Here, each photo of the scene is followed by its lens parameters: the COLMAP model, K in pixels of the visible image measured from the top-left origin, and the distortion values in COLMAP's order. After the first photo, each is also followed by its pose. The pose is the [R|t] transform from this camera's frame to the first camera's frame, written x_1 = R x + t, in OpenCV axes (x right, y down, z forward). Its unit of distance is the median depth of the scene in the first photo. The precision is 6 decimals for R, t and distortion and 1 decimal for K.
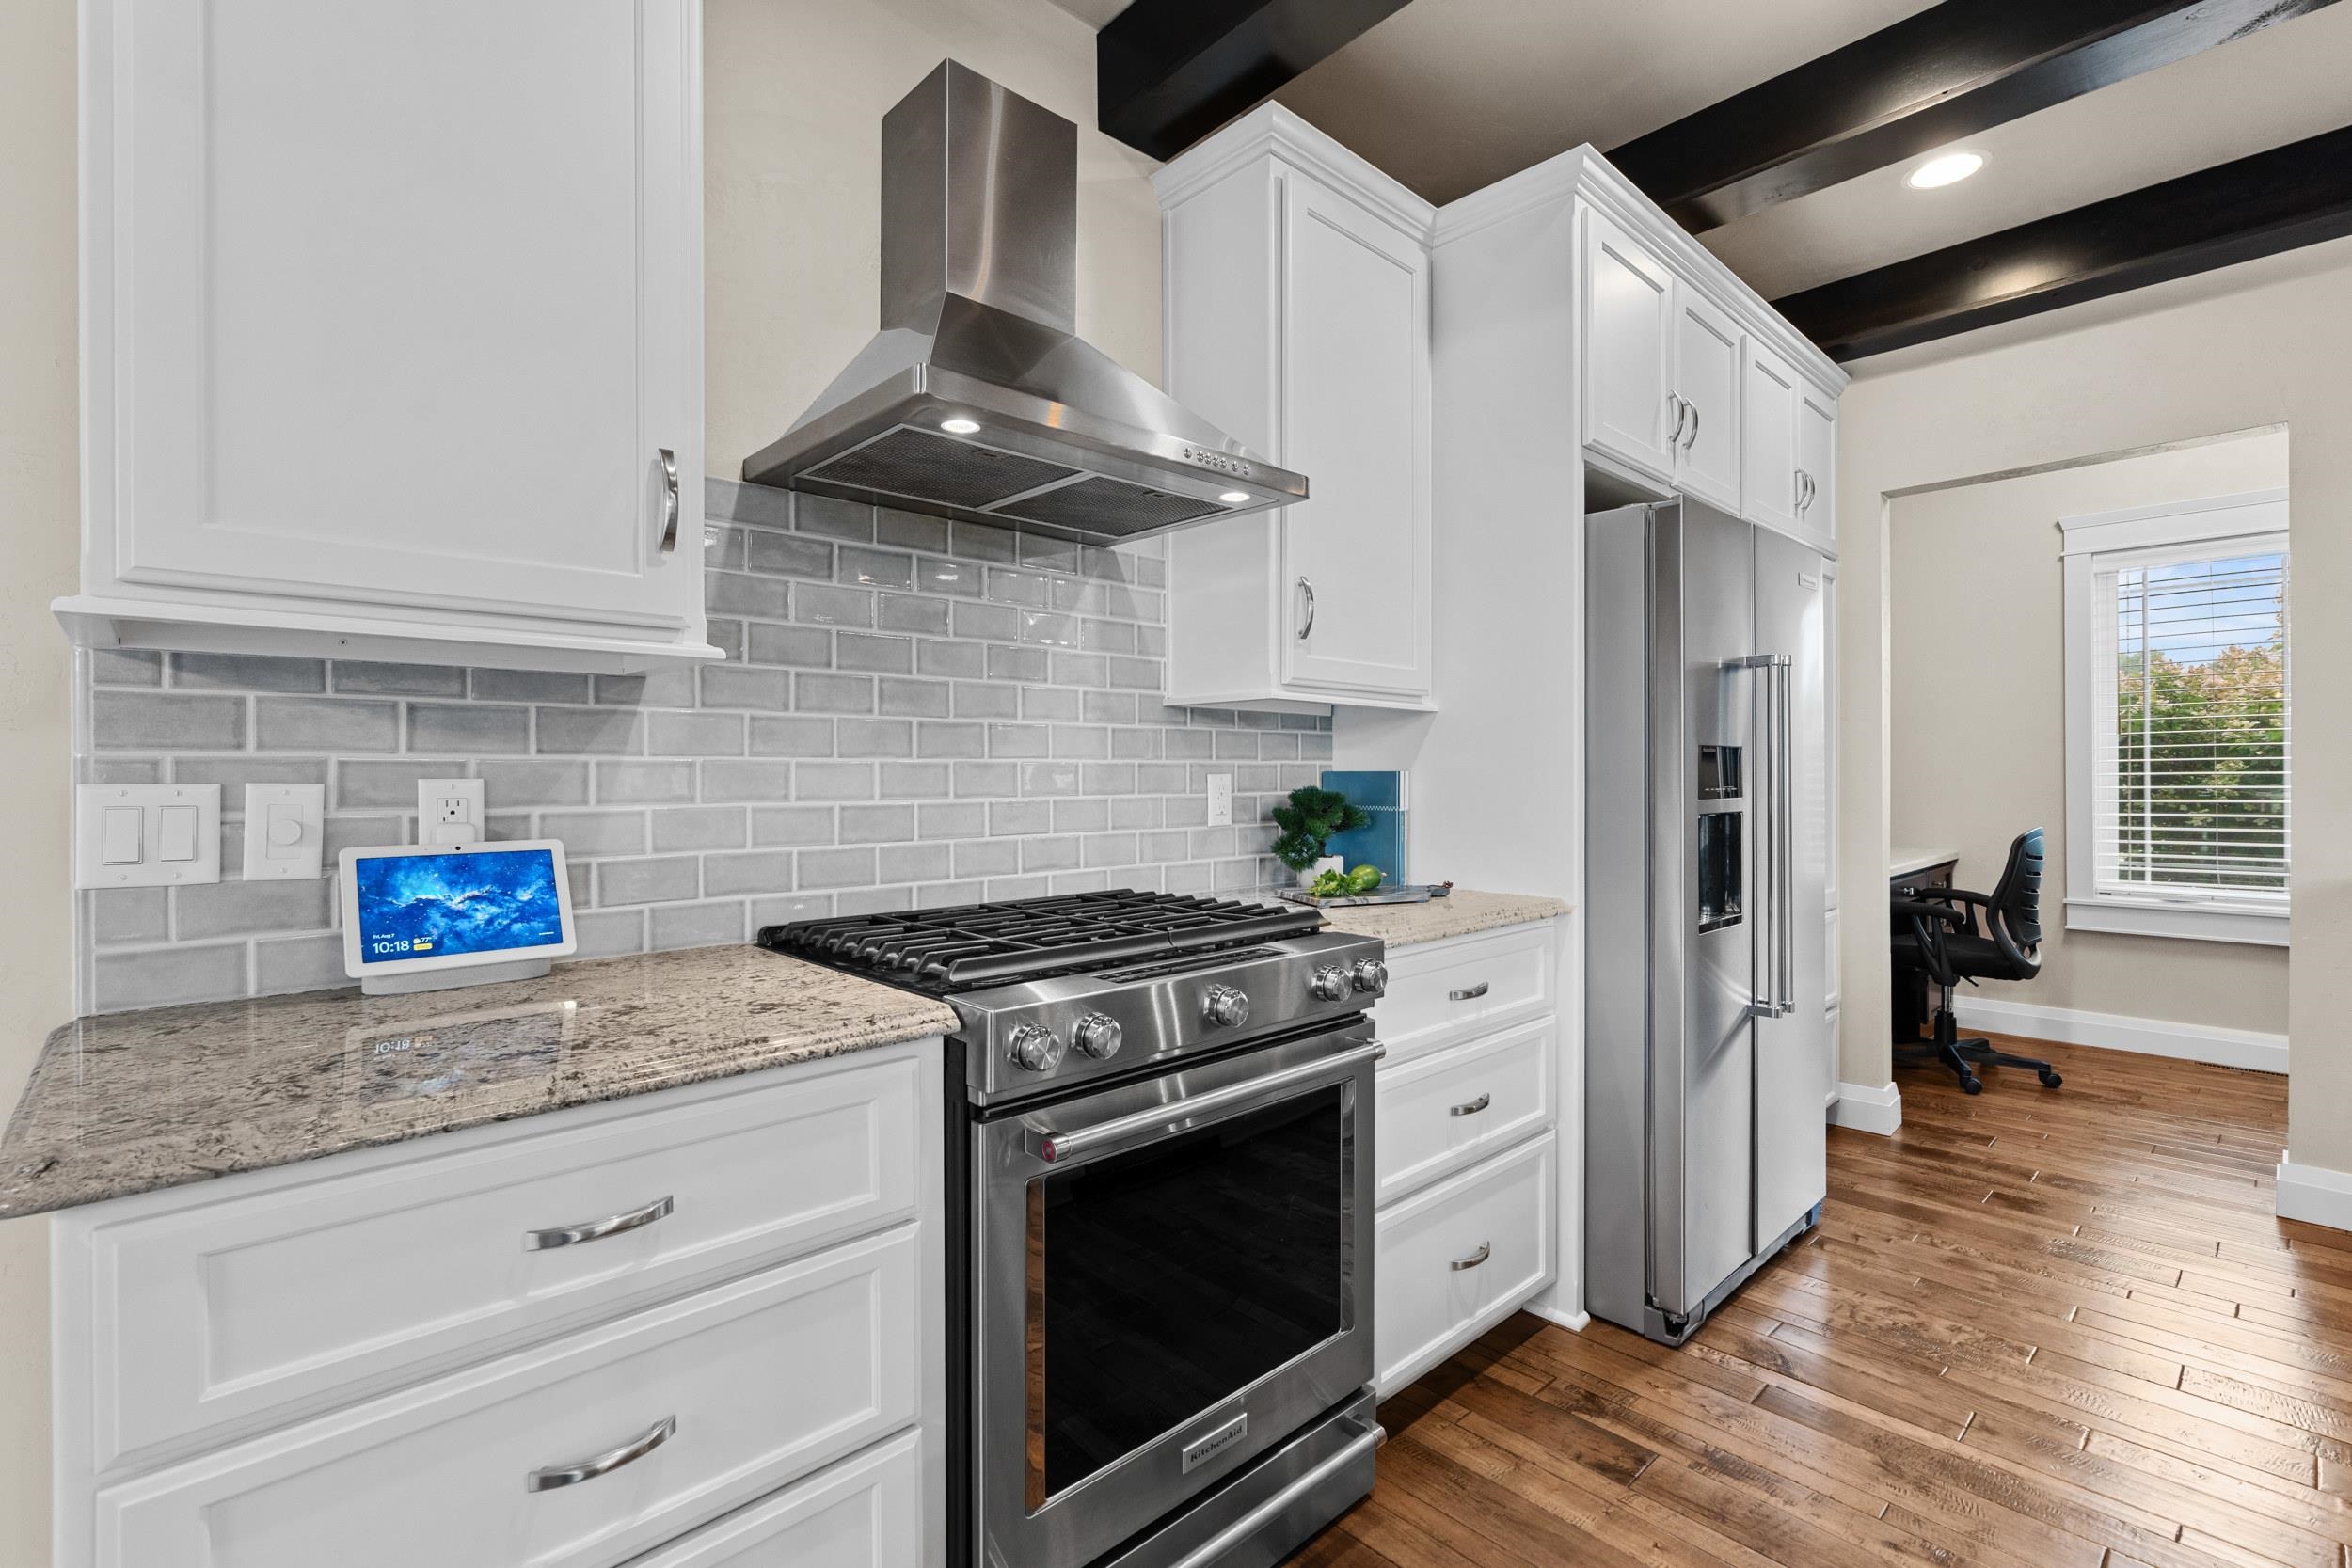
lens RADIAL K [[1062.0, 0, 1165.6], [0, 1062.0, 774.1], [0, 0, 1]] dist [-0.008961, 0.003792]
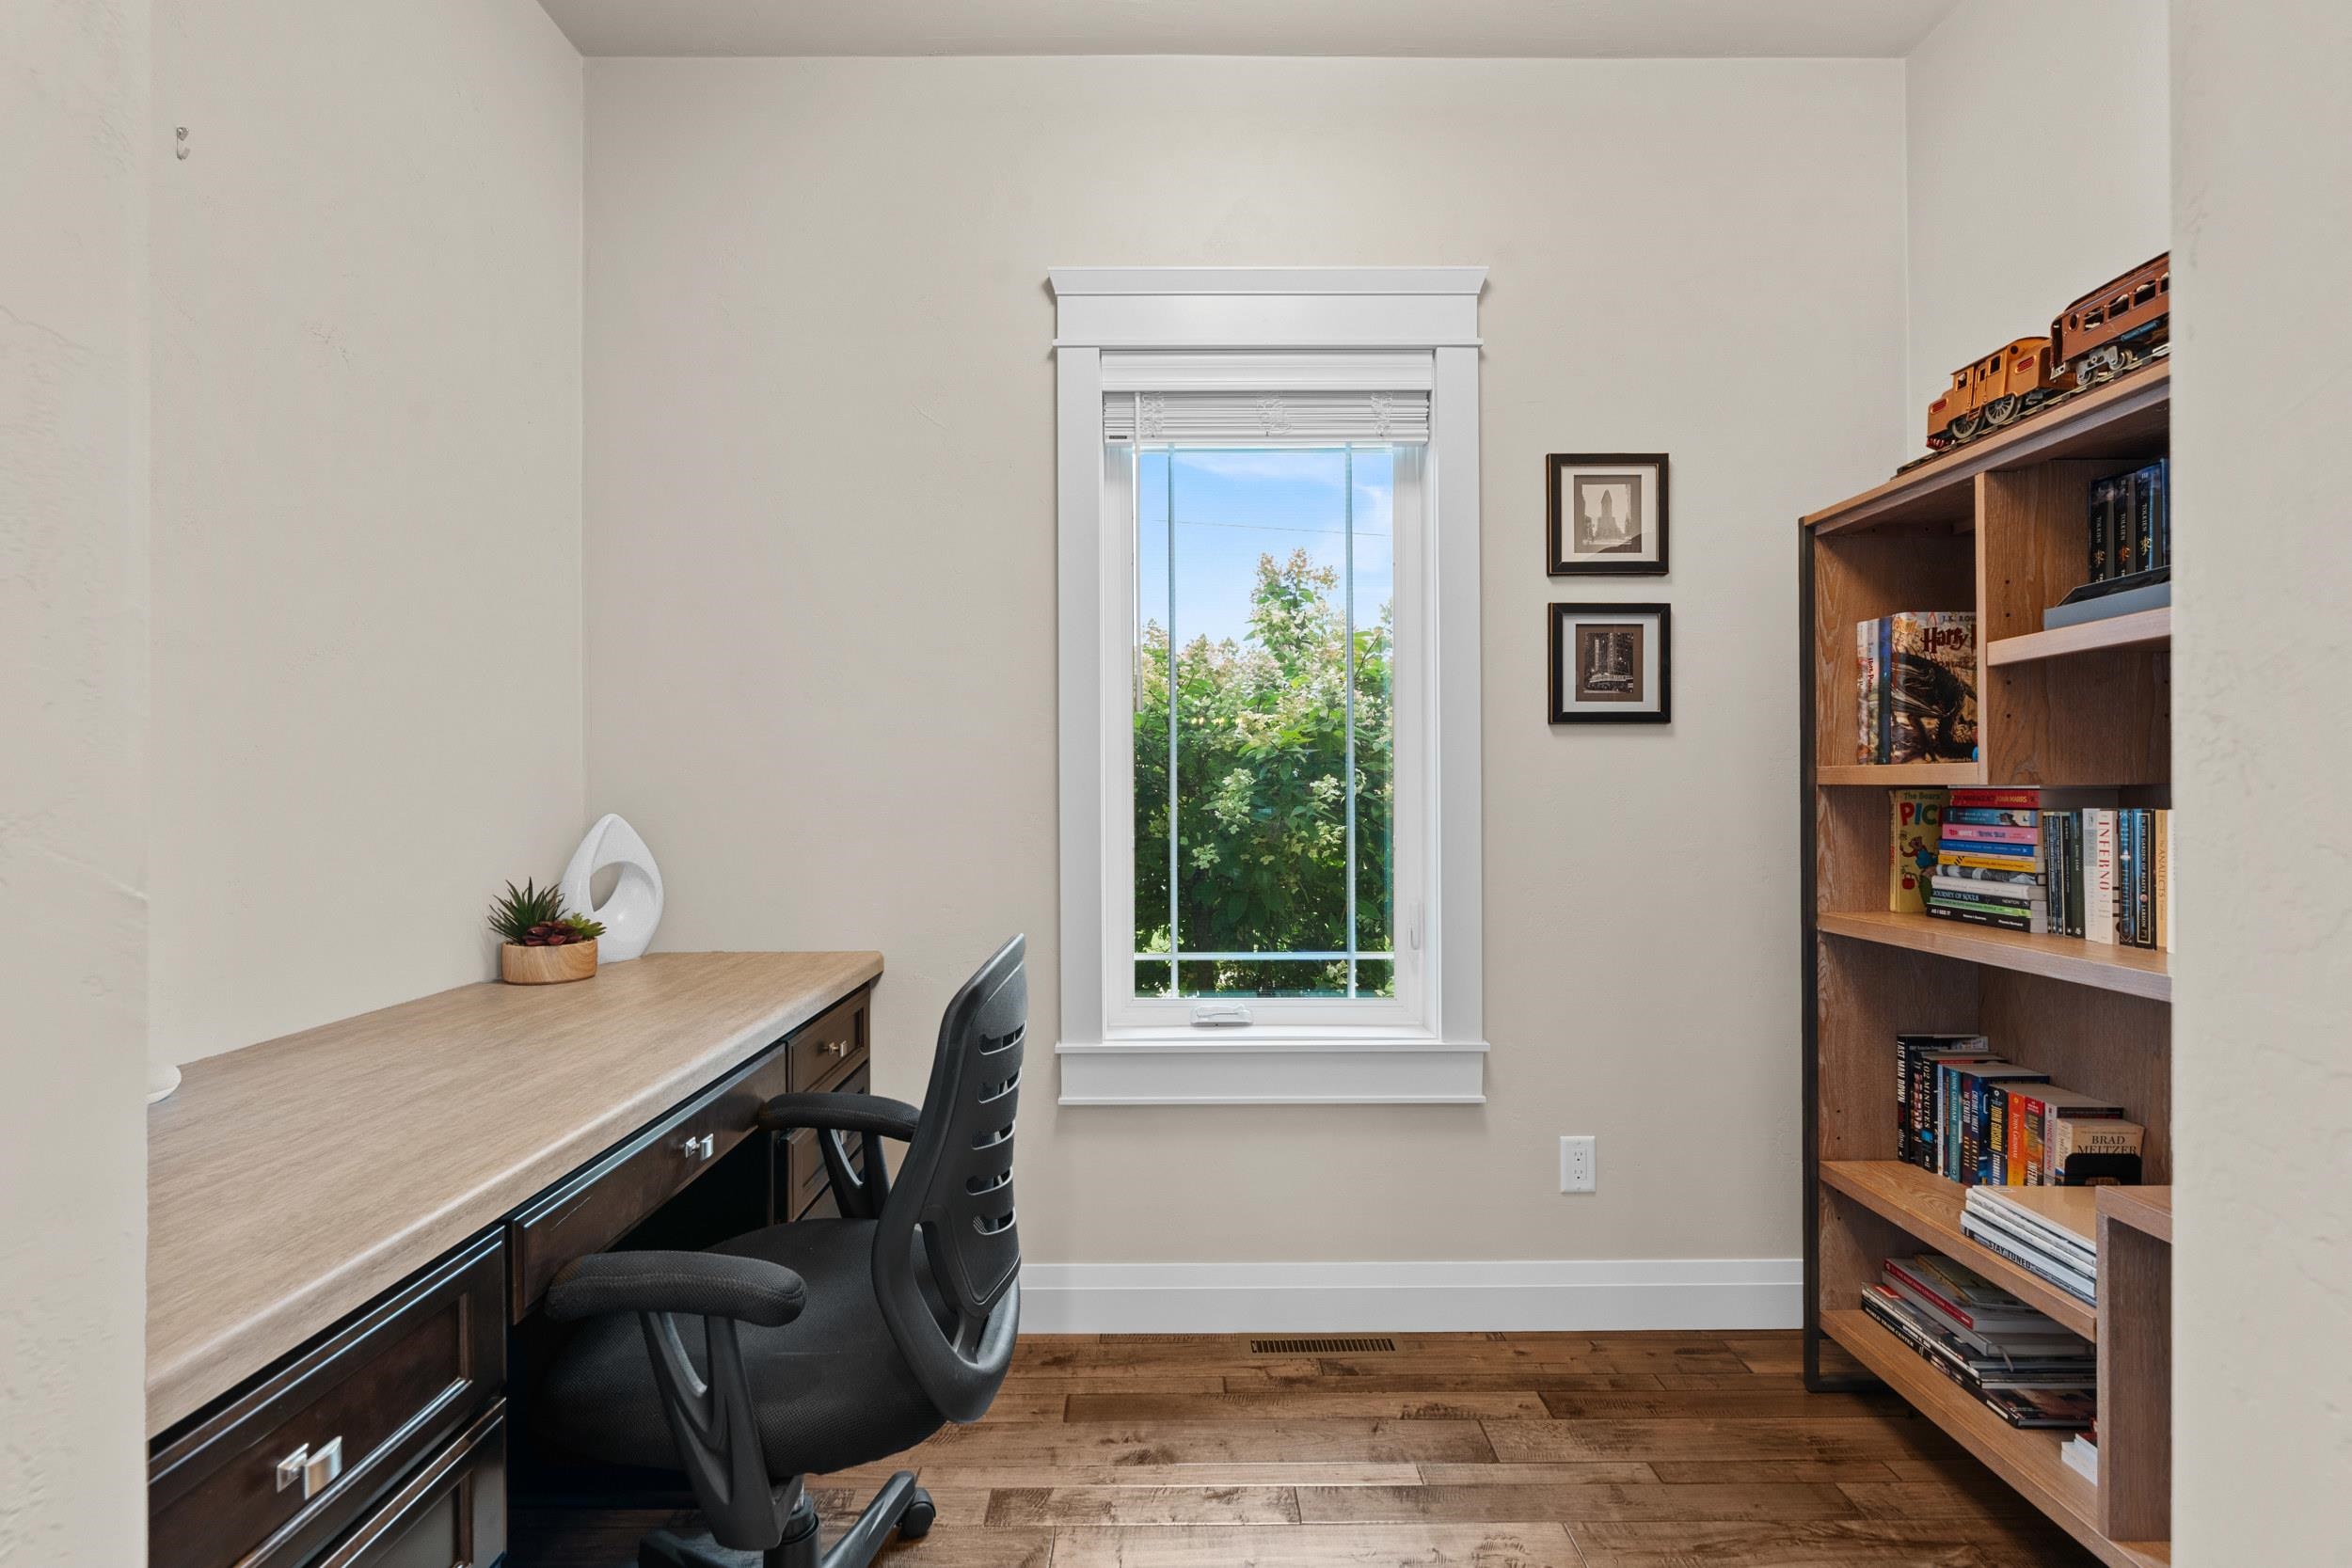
lens RADIAL K [[1062.0, 0, 1173.8], [0, 1062.0, 791.9], [0, 0, 1]] dist [-0.008961, 0.003792]
pose [[0.666872, 0.007967, 0.745129, 1.157978], [-0.000058, 0.999943, -0.010639, 0.016213], [-0.745172, 0.007052, 0.666835, 1.408151]]
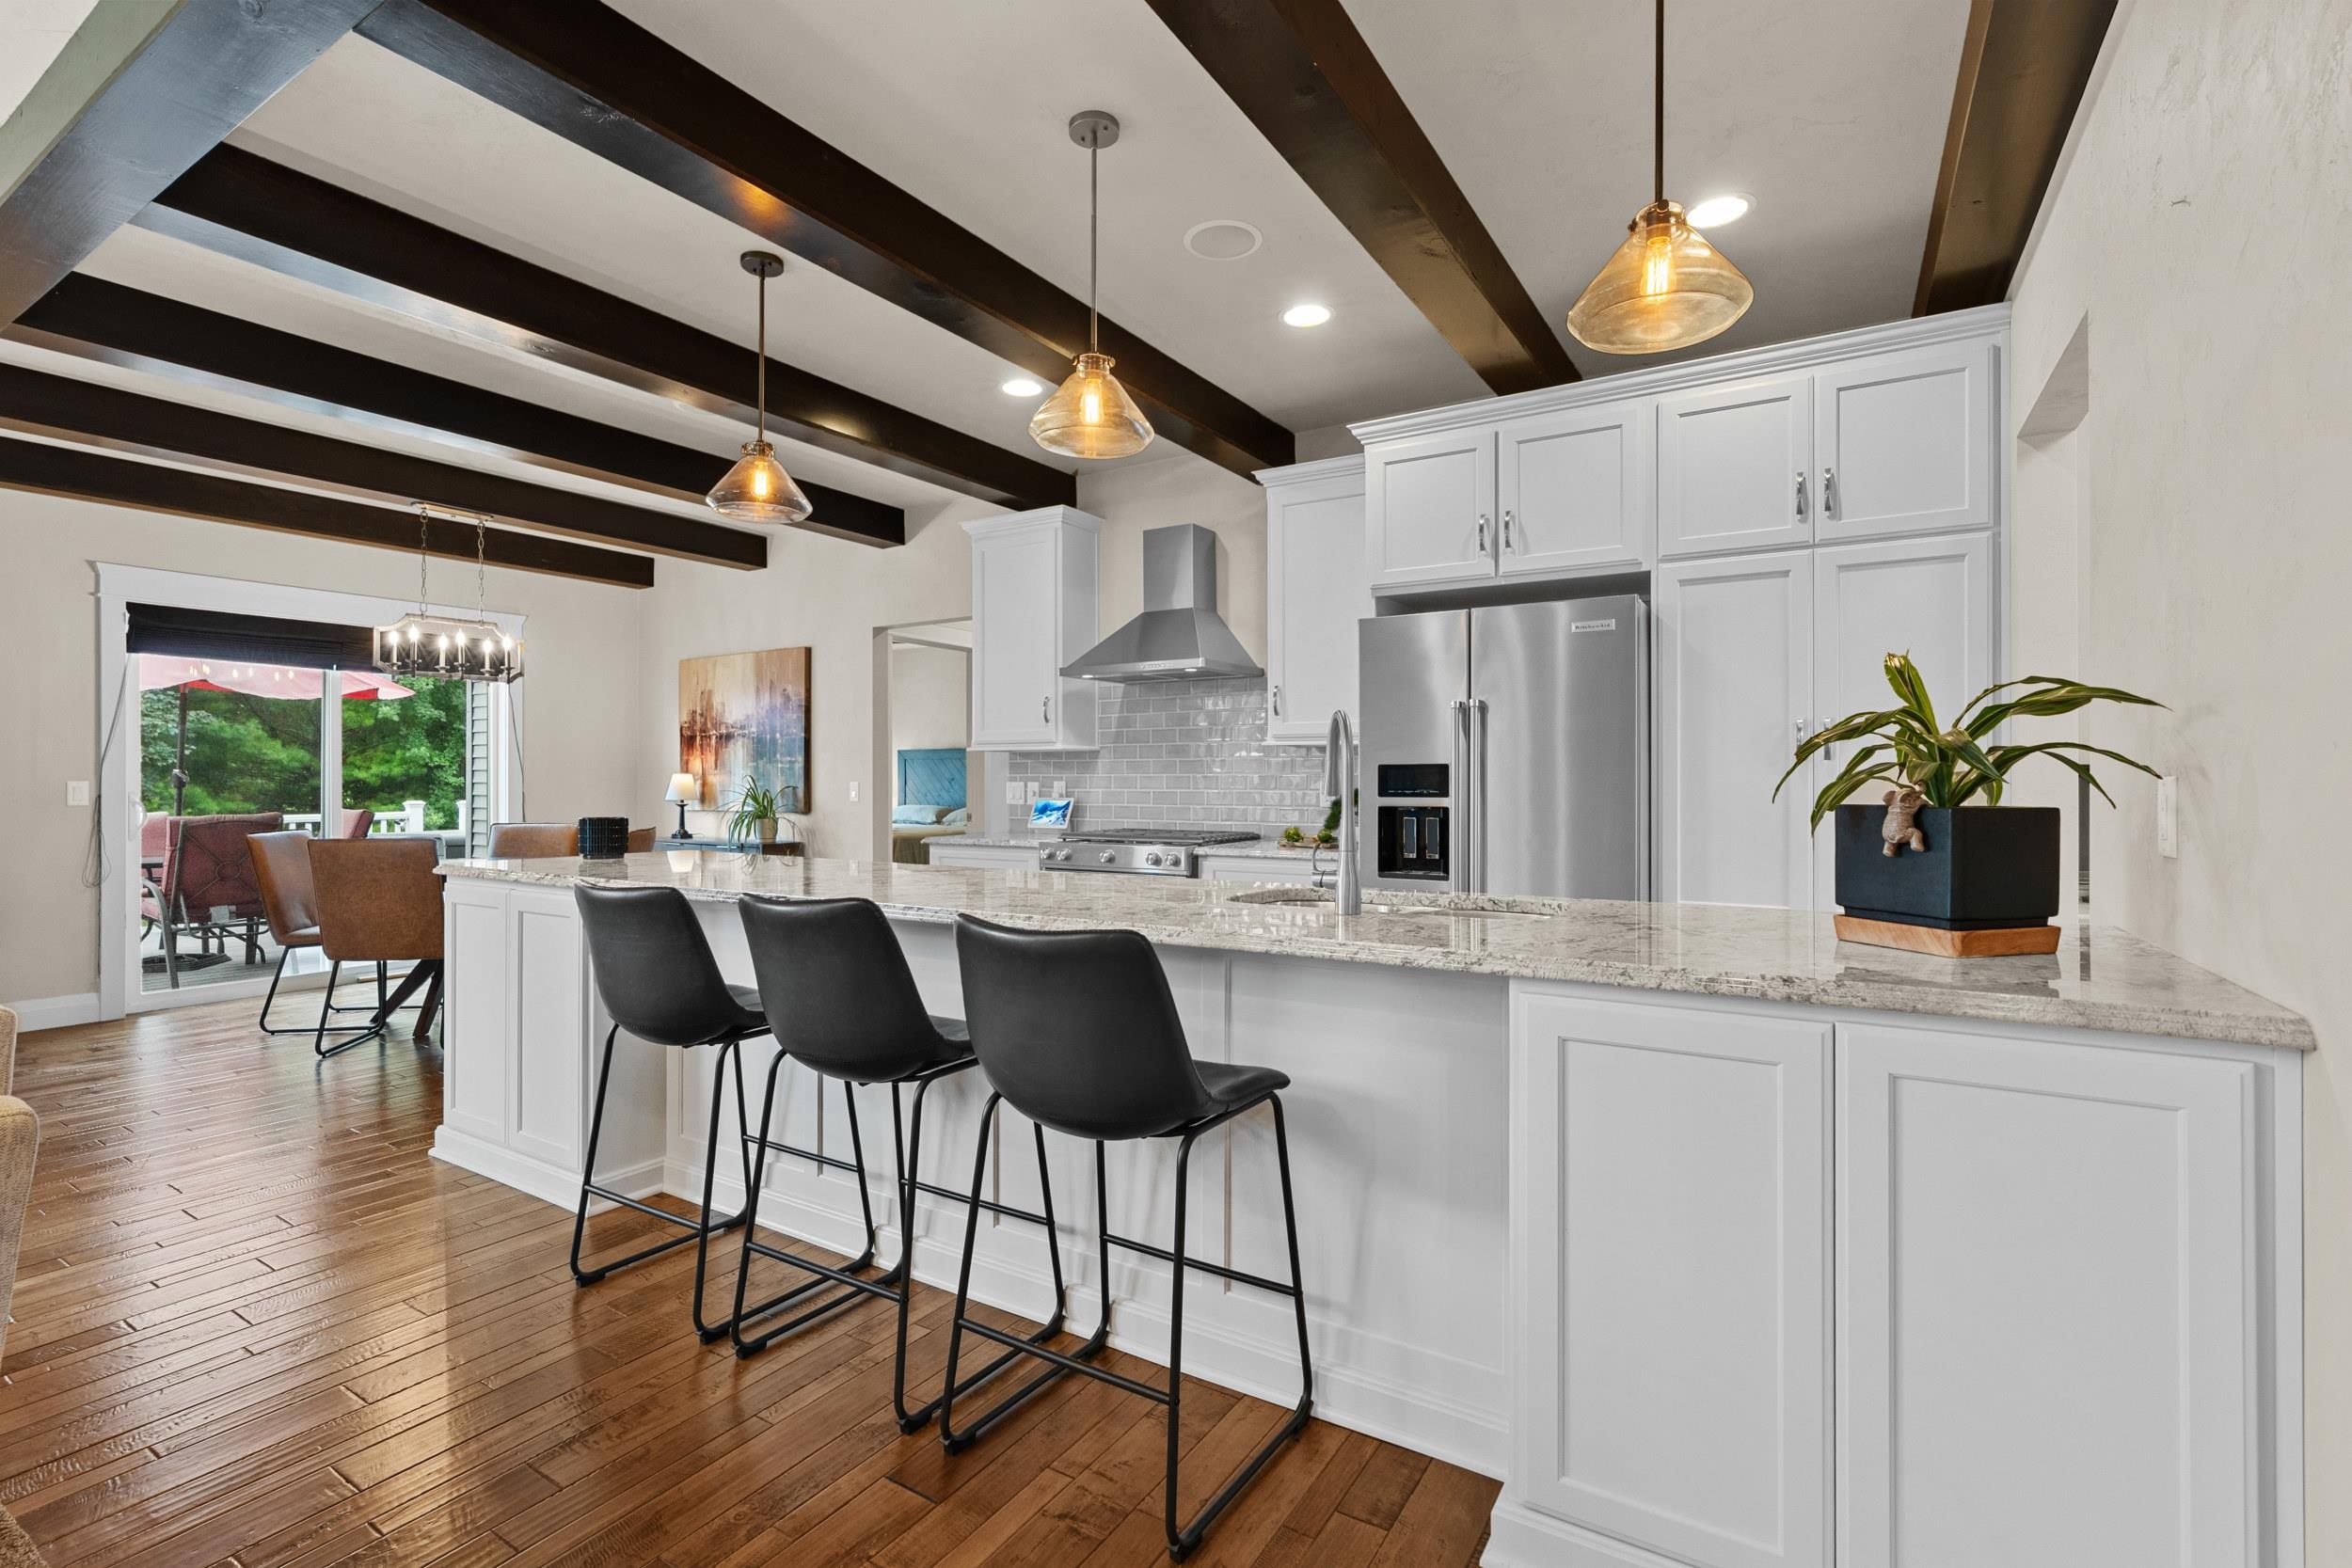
lens RADIAL K [[1062.0, 0, 1164.3], [0, 1062.0, 778.7], [0, 0, 1]] dist [-0.008961, 0.003792]
pose [[0.270631, 0.002457, -0.962680, 2.208059], [-0.000671, 0.999997, 0.002364, -0.009439], [0.962683, 0.000006, 0.270632, 0.232683]]
